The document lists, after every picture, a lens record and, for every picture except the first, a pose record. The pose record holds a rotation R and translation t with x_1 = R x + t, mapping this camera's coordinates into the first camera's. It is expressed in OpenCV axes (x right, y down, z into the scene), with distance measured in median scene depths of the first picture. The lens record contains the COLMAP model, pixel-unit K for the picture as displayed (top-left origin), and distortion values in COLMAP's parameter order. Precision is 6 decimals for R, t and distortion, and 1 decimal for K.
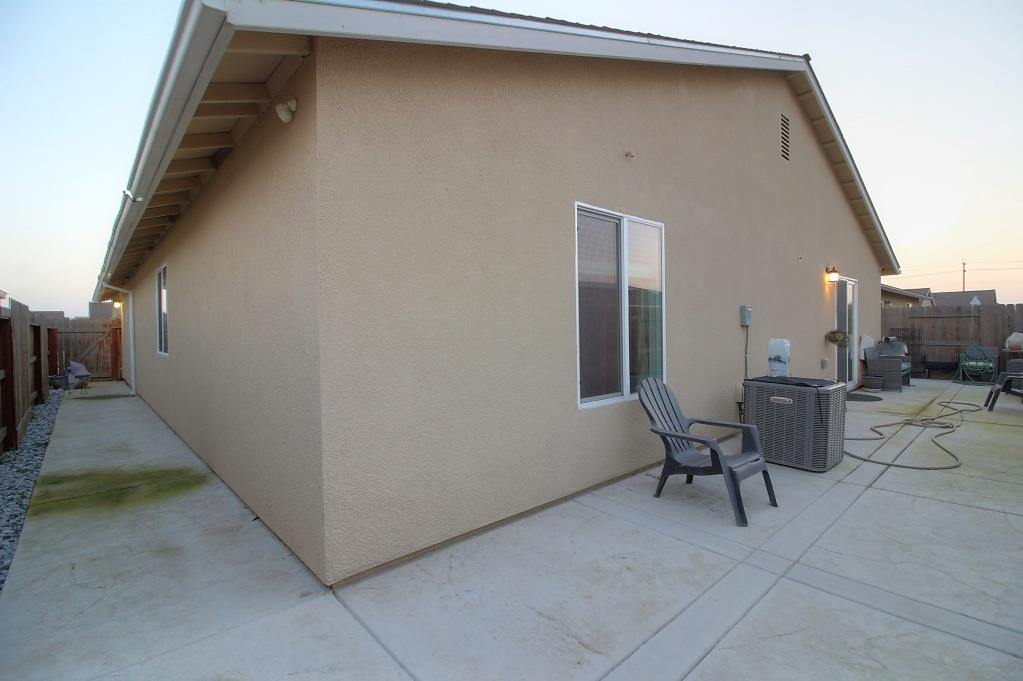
lens RADIAL K [[466.5, 0, 487.5], [0, 466.5, 356.4], [0, 0, 1]] dist [-0.000796, -0.017600]
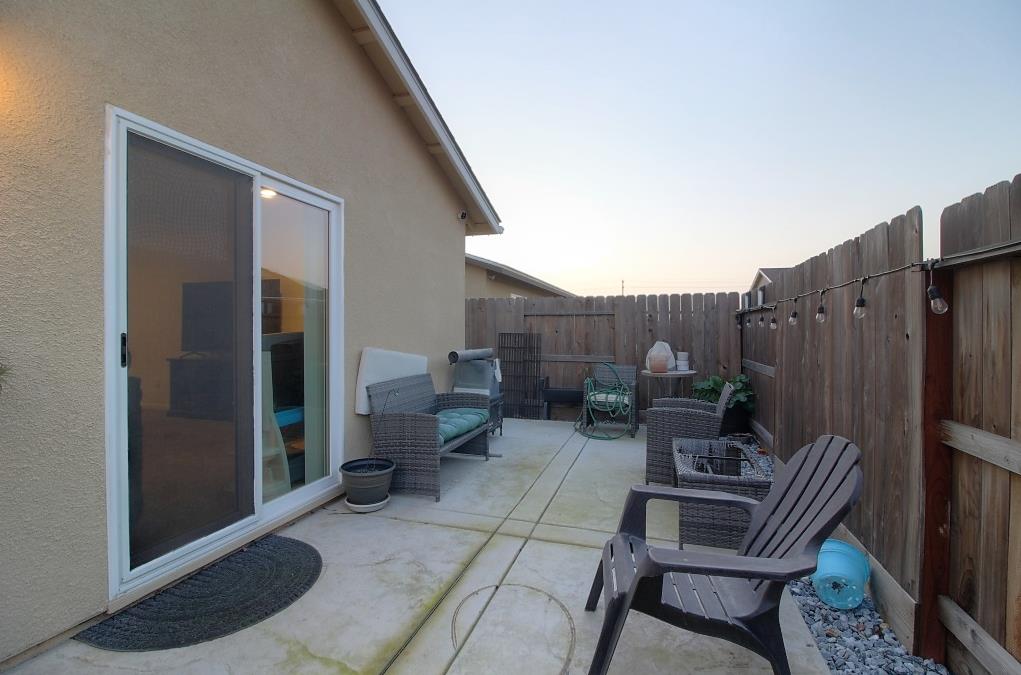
lens RADIAL K [[477.5, 0, 510.5], [0, 477.5, 337.5], [0, 0, 1]] dist [-0.000429, -0.000129]
pose [[0.853255, 0.002386, 0.521488, 0.609997], [0.020567, 0.999058, -0.038222, -0.034115], [-0.521087, 0.043339, 0.852402, 0.510056]]
